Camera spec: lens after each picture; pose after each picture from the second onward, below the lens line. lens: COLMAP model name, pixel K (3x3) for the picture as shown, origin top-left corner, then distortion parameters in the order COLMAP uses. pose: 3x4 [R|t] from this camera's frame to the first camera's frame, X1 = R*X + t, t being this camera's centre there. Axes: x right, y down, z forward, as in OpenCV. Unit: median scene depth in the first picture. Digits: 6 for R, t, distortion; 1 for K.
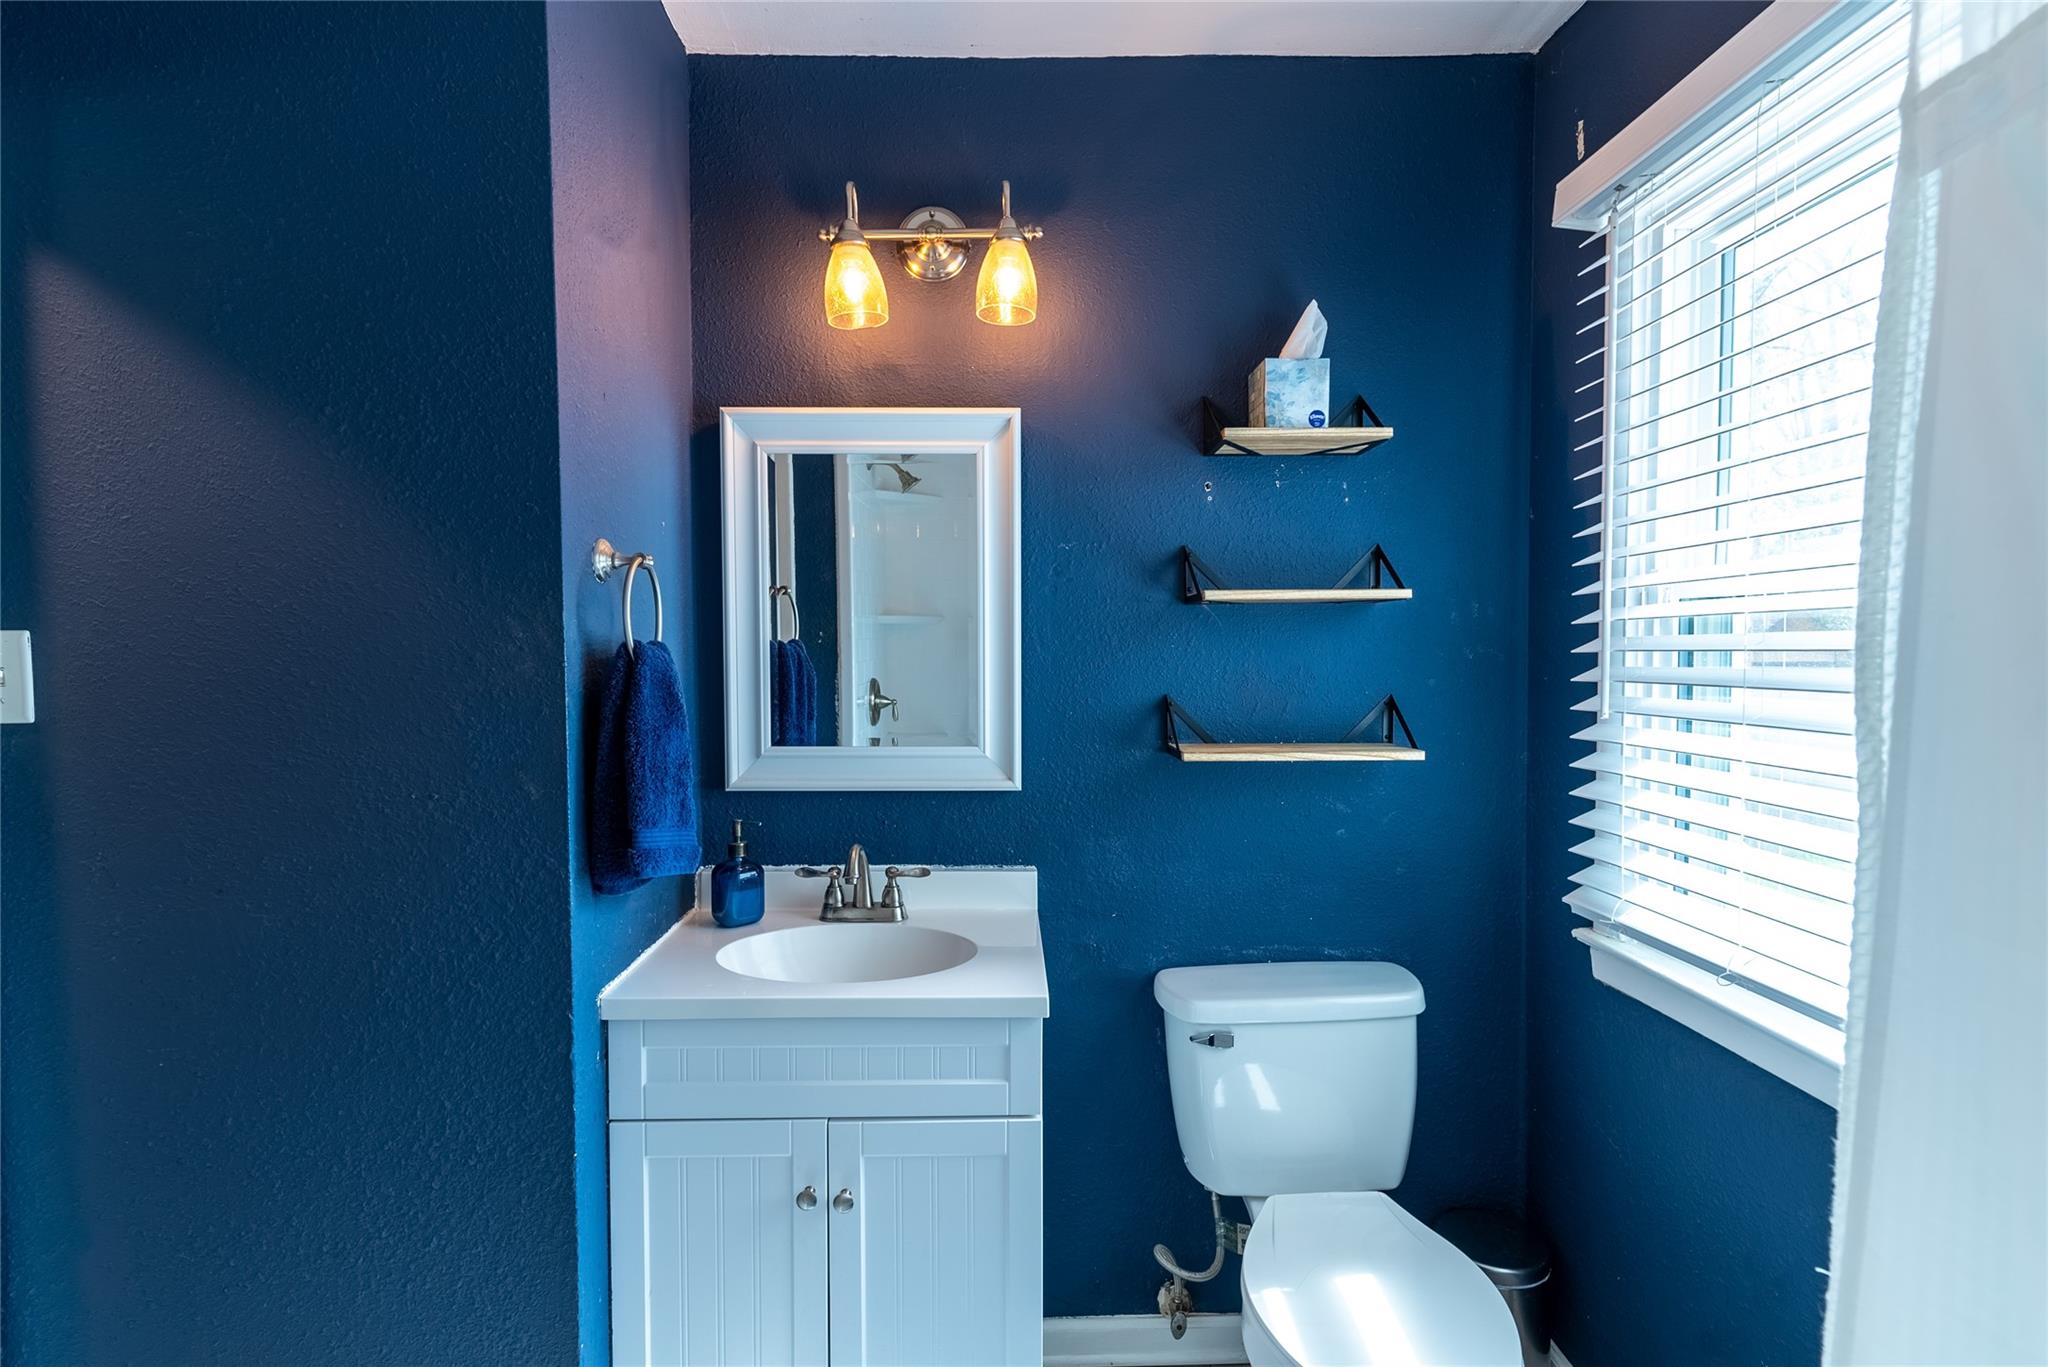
lens RADIAL K [[984.4, 0, 1023.1], [0, 984.4, 688.7], [0, 0, 1]] dist [-0.001429, 0.000307]
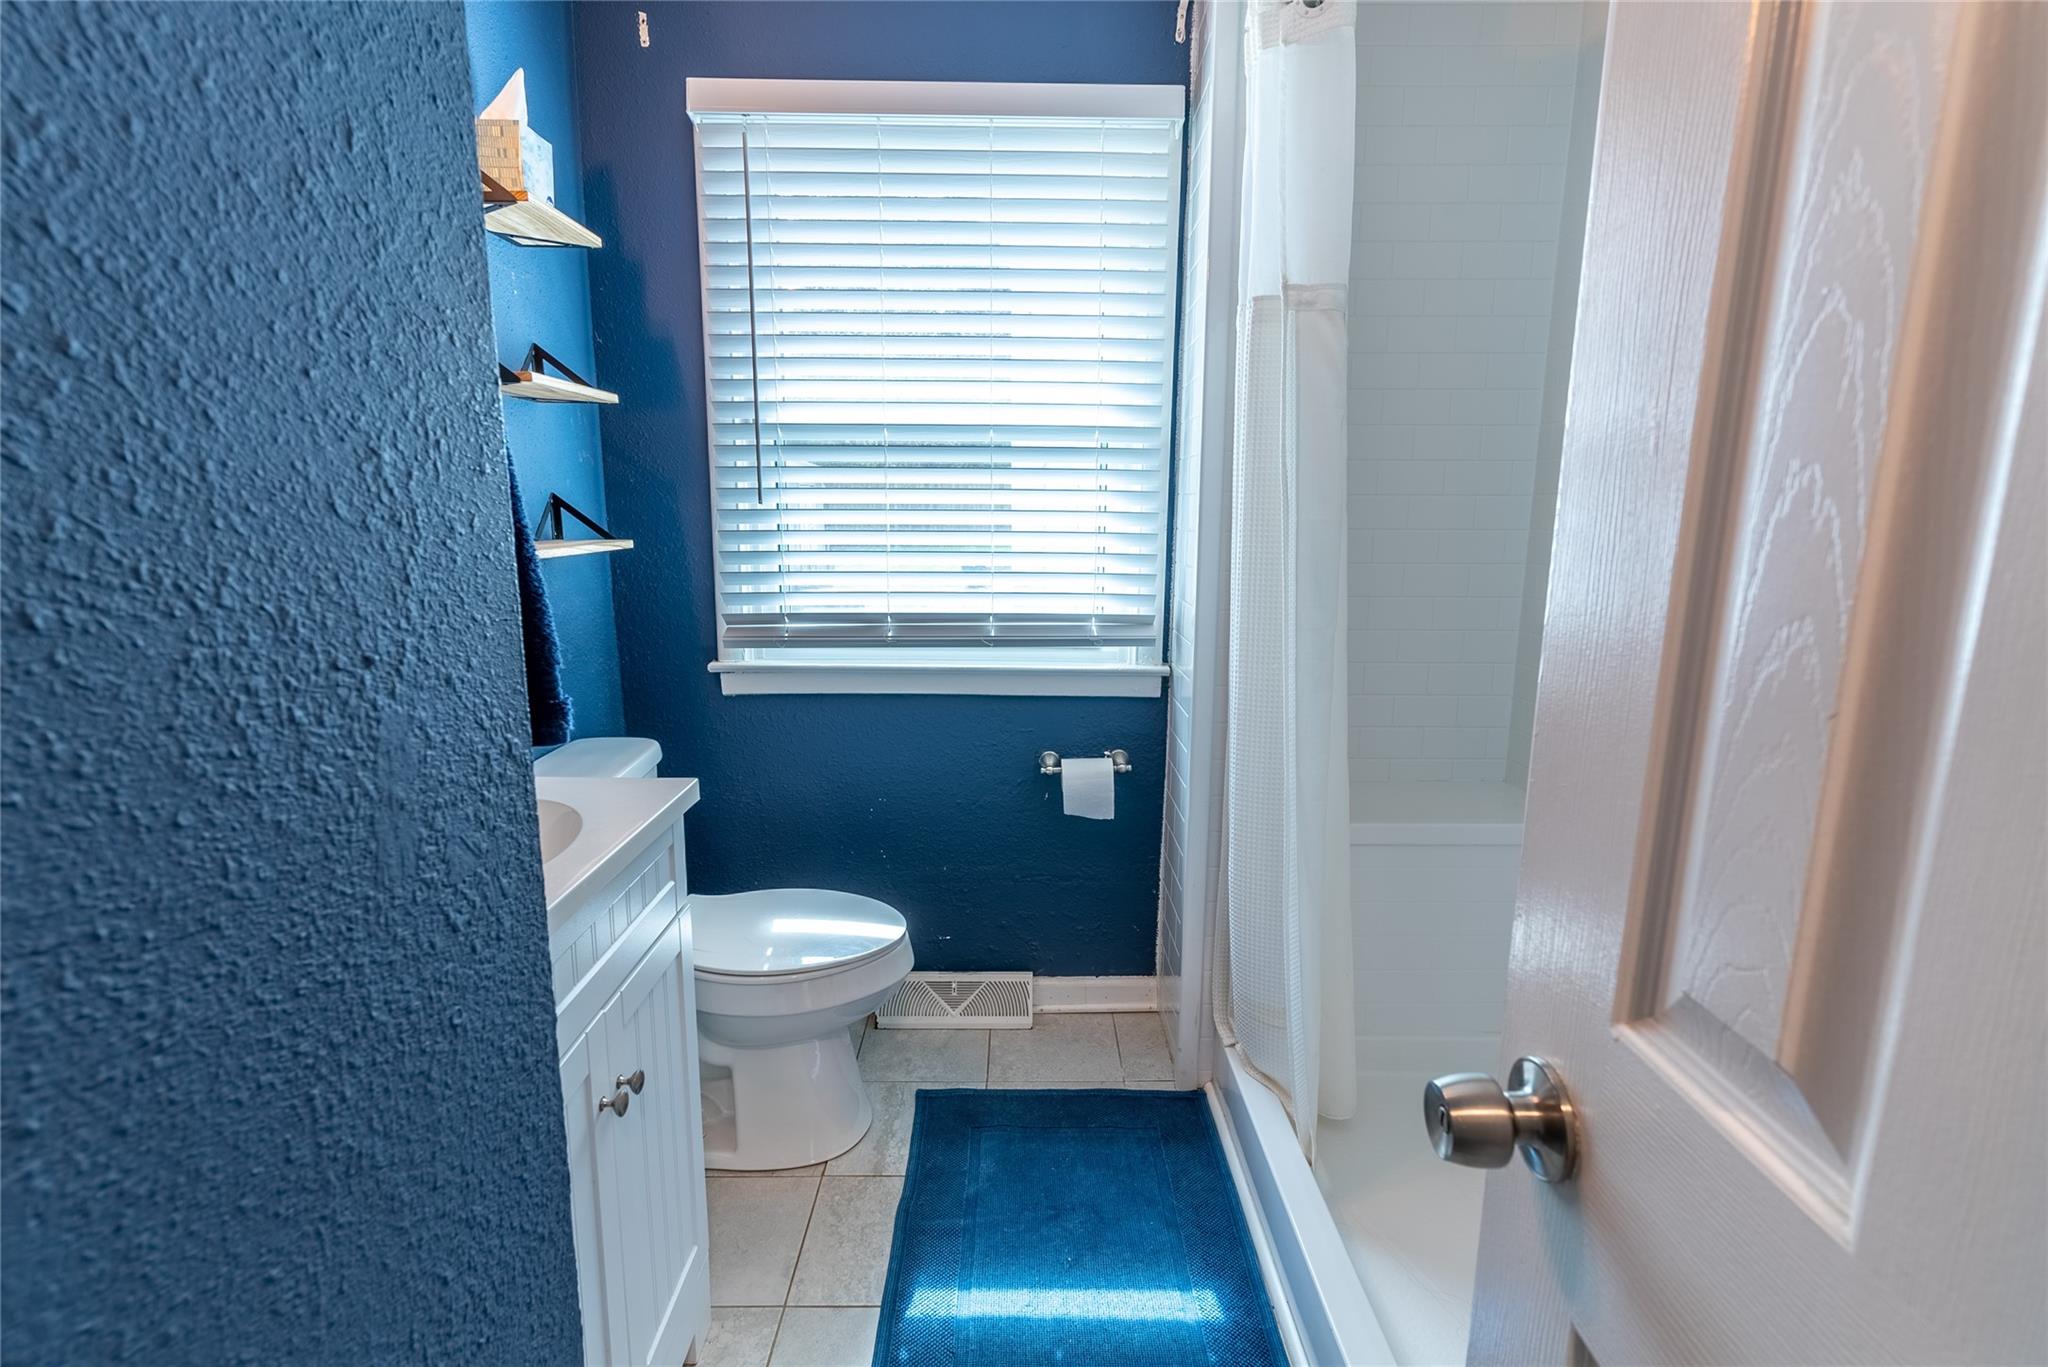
lens RADIAL K [[984.4, 0, 1024.6], [0, 984.4, 695.5], [0, 0, 1]] dist [-0.001429, 0.000307]
pose [[0.015650, -0.190304, 0.981601, -1.027396], [0.016934, 0.981630, 0.190040, 0.046660], [-0.999734, 0.013648, 0.018585, 0.700838]]
